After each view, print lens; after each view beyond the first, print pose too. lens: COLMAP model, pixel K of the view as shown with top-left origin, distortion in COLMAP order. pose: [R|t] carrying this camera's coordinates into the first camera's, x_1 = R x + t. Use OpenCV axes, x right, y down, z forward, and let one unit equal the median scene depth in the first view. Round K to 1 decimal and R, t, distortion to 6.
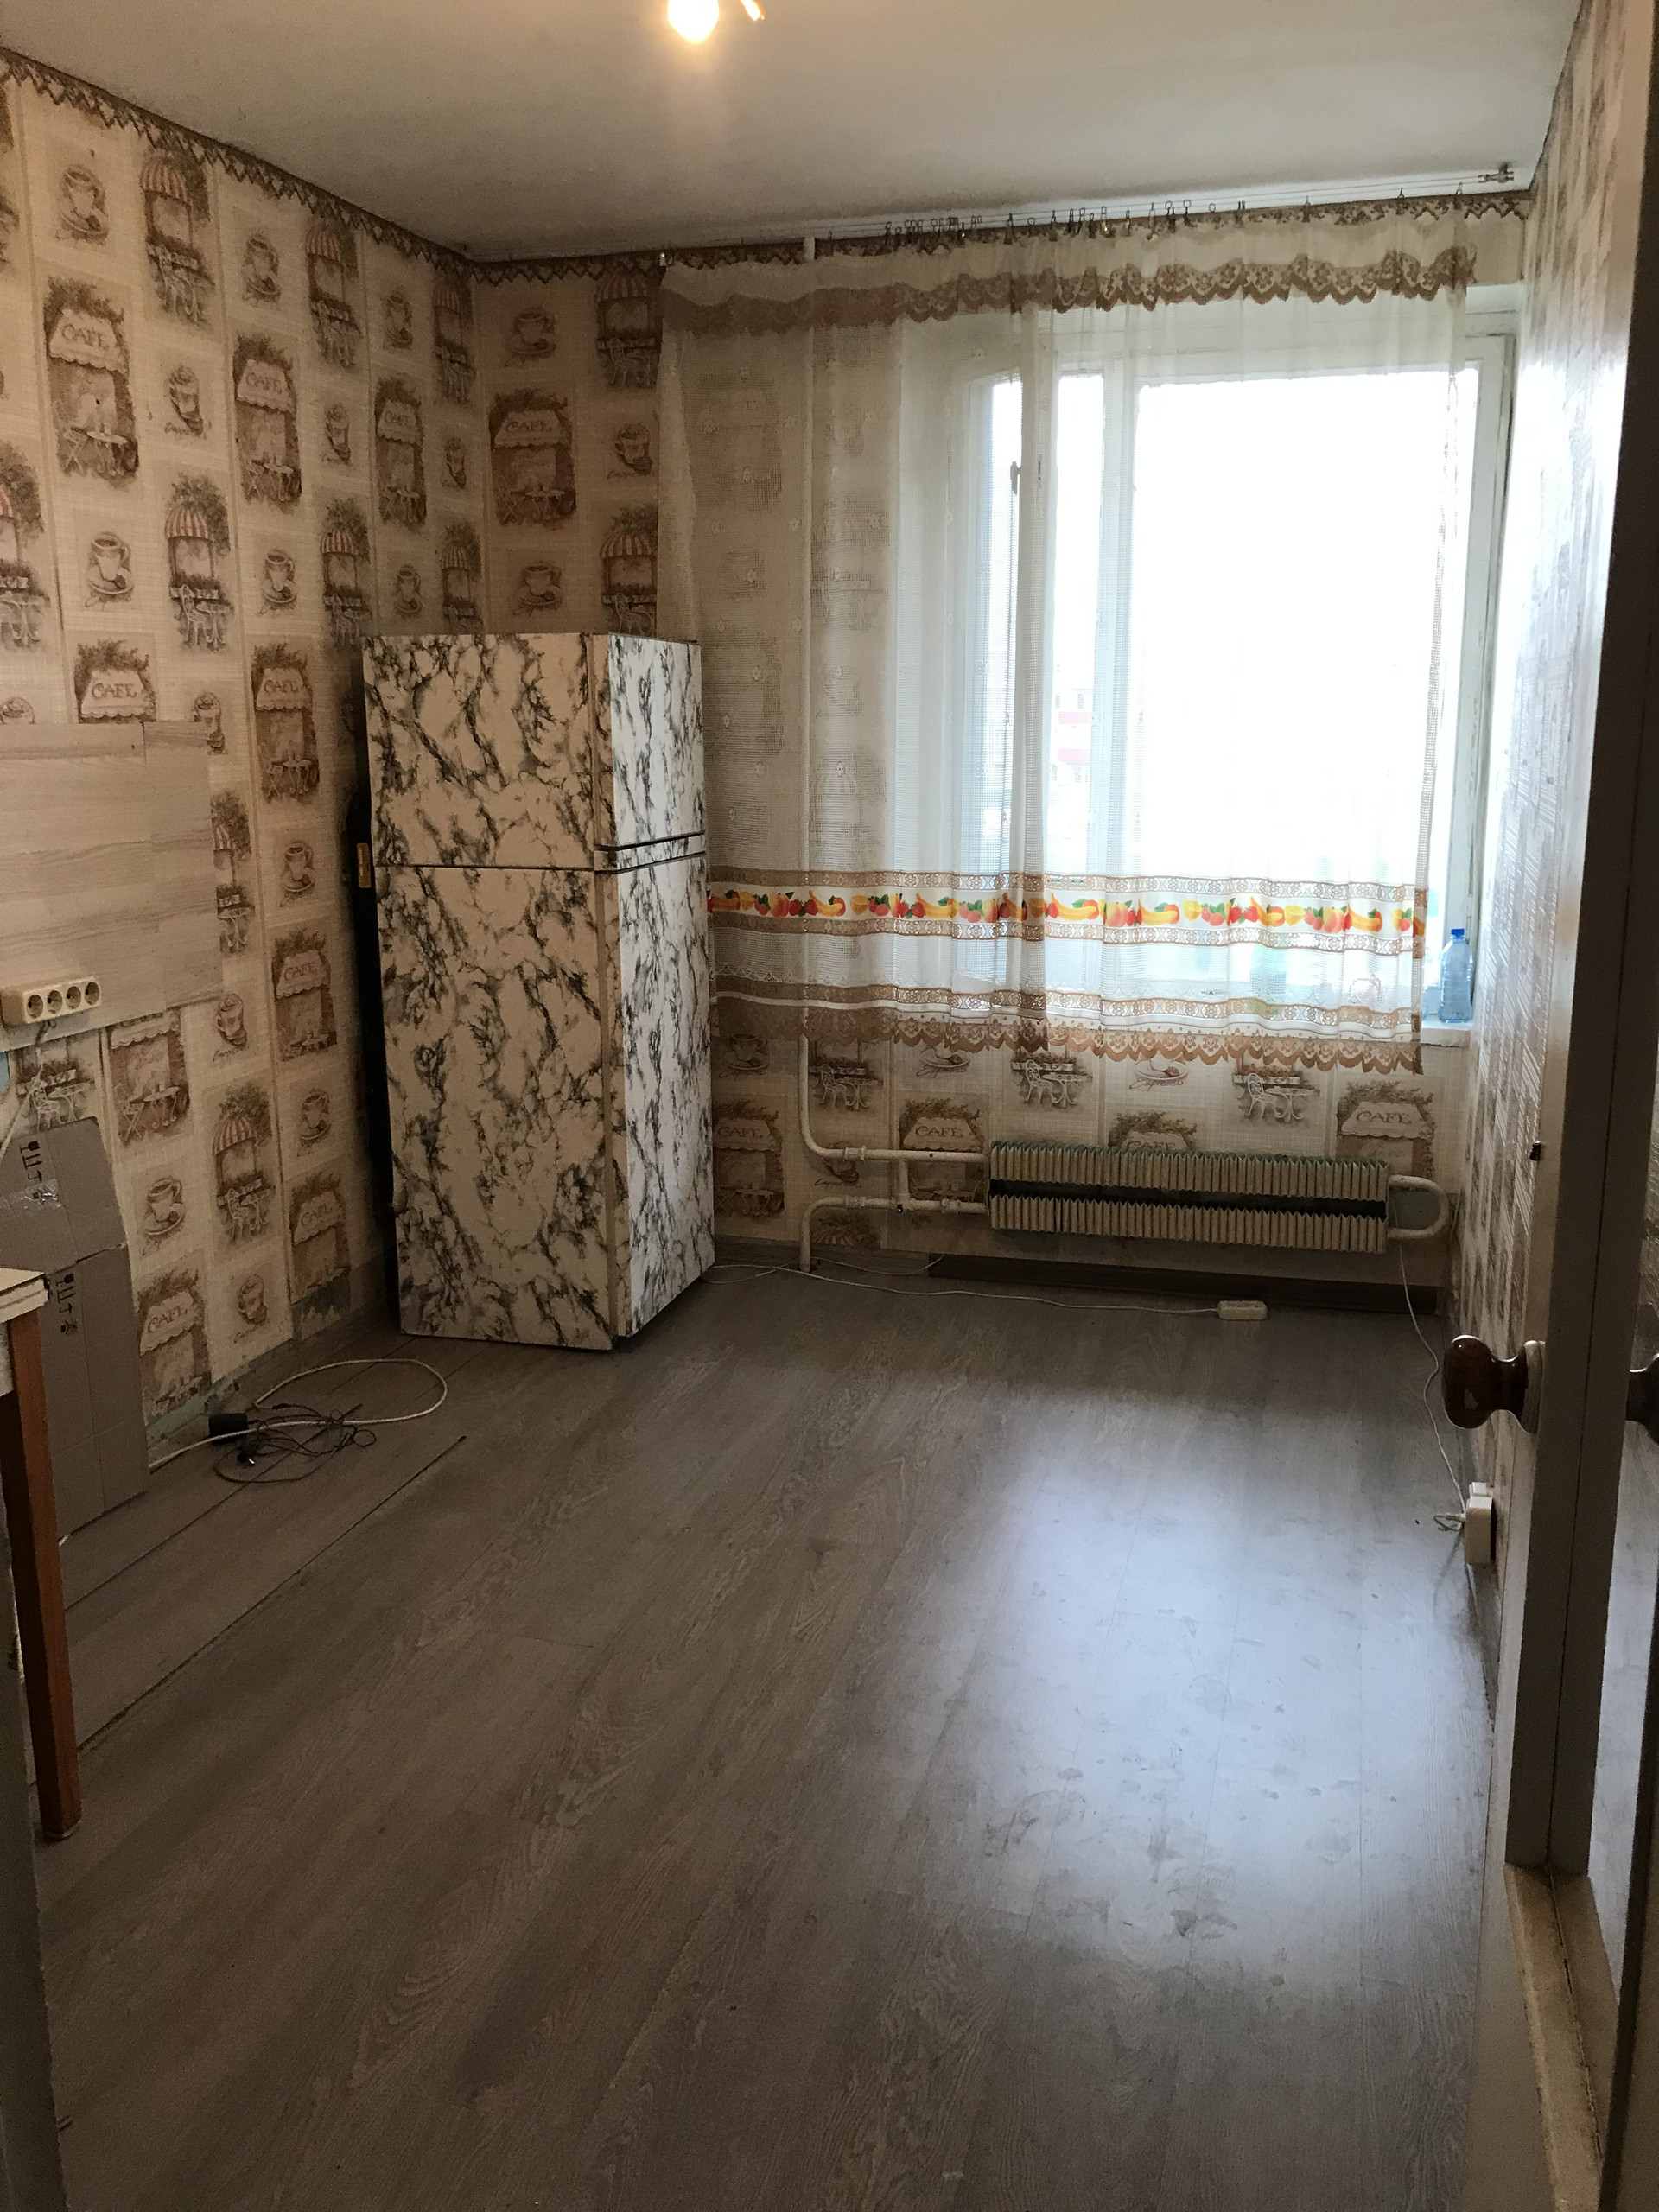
lens RADIAL K [[1791.6, 0, 841.7], [0, 1791.6, 1090.5], [0, 0, 1]] dist [0.051270, -0.085465]
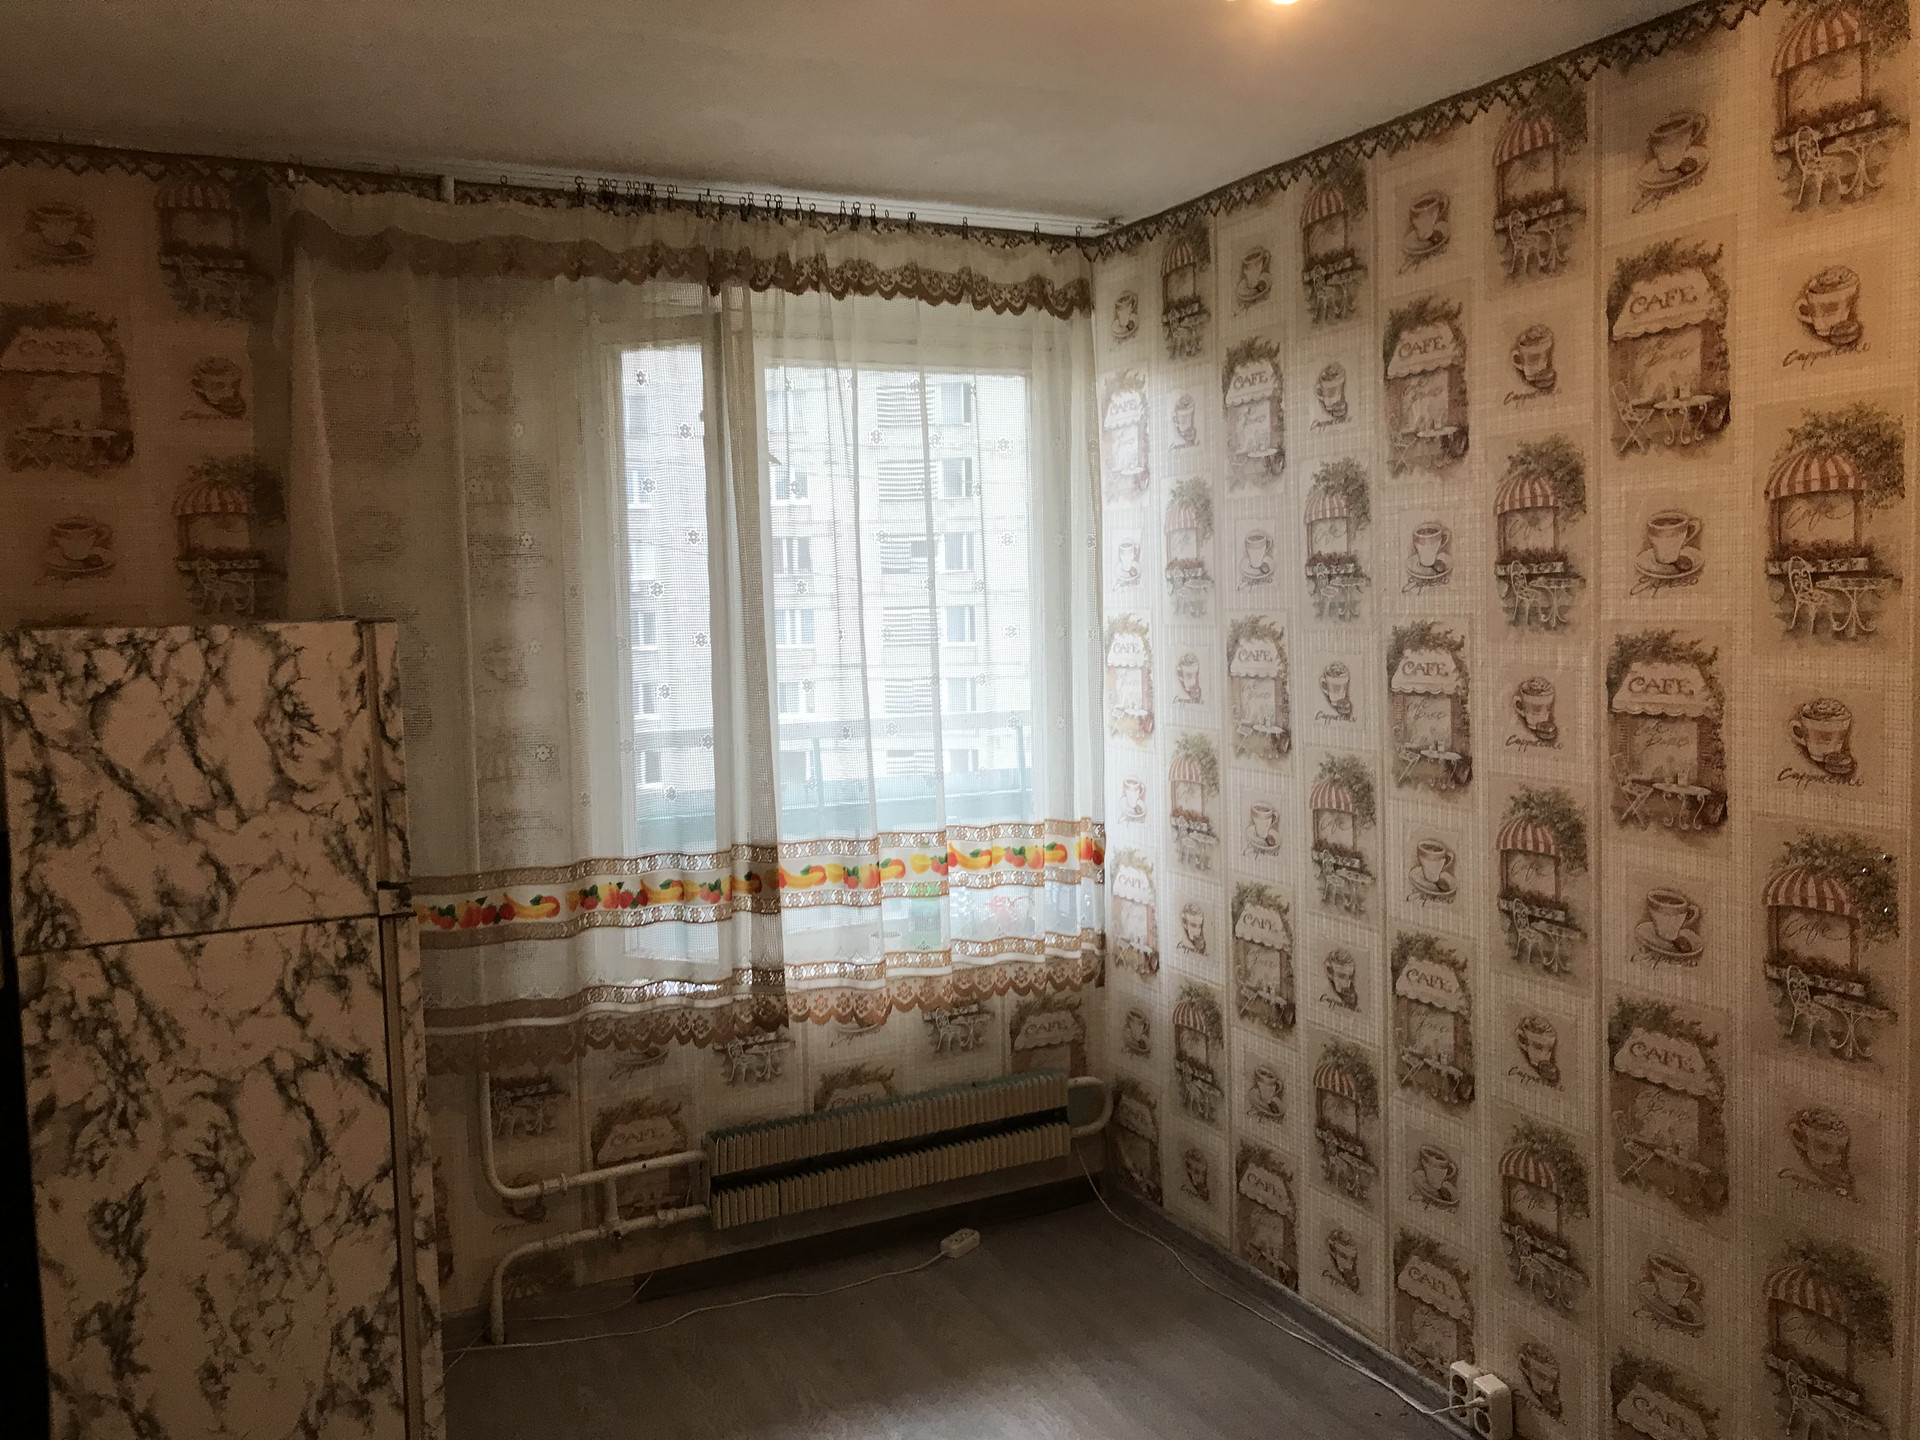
lens RADIAL K [[1600.1, 0, 961.2], [0, 1600.1, 699.7], [0, 0, 1]] dist [0.024834, -0.012982]
pose [[0.753949, -0.062135, 0.653988, -0.388432], [0.155772, 0.984034, -0.086089, -0.113197], [-0.638197, 0.166780, 0.751591, 0.294509]]
